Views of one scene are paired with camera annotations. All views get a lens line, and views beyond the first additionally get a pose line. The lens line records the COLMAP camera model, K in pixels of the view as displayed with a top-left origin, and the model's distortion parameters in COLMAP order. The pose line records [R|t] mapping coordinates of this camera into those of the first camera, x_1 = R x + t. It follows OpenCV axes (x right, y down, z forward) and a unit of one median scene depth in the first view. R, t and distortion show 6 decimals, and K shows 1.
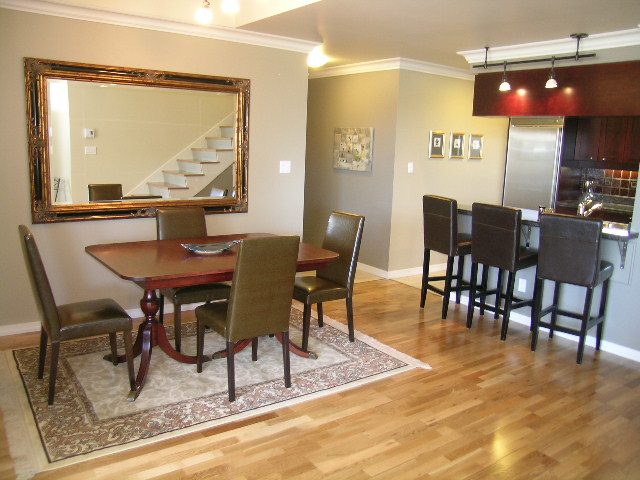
lens RADIAL K [[537.4, 0, 335.4], [0, 537.4, 235.8], [0, 0, 1]] dist [-0.153611, 0.110032]
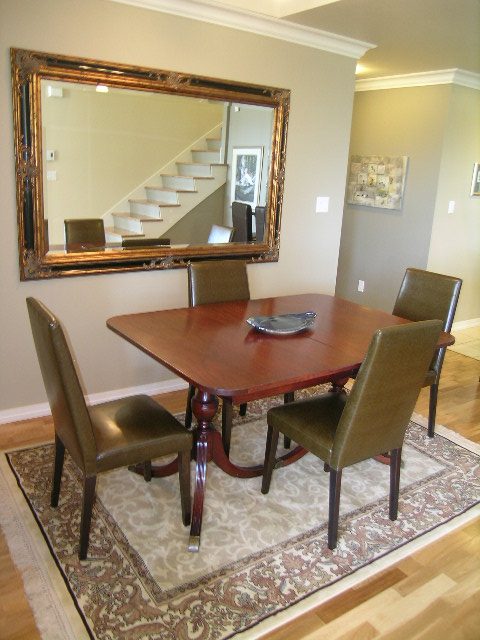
lens RADIAL K [[537.4, 0, 240.4], [0, 537.4, 318.7], [0, 0, 1]] dist [-0.153611, 0.110032]
pose [[0.998805, 0.024807, -0.042120, -0.245735], [-0.020232, 0.994184, 0.105774, -0.056790], [0.044499, -0.104795, 0.993498, 0.265298]]
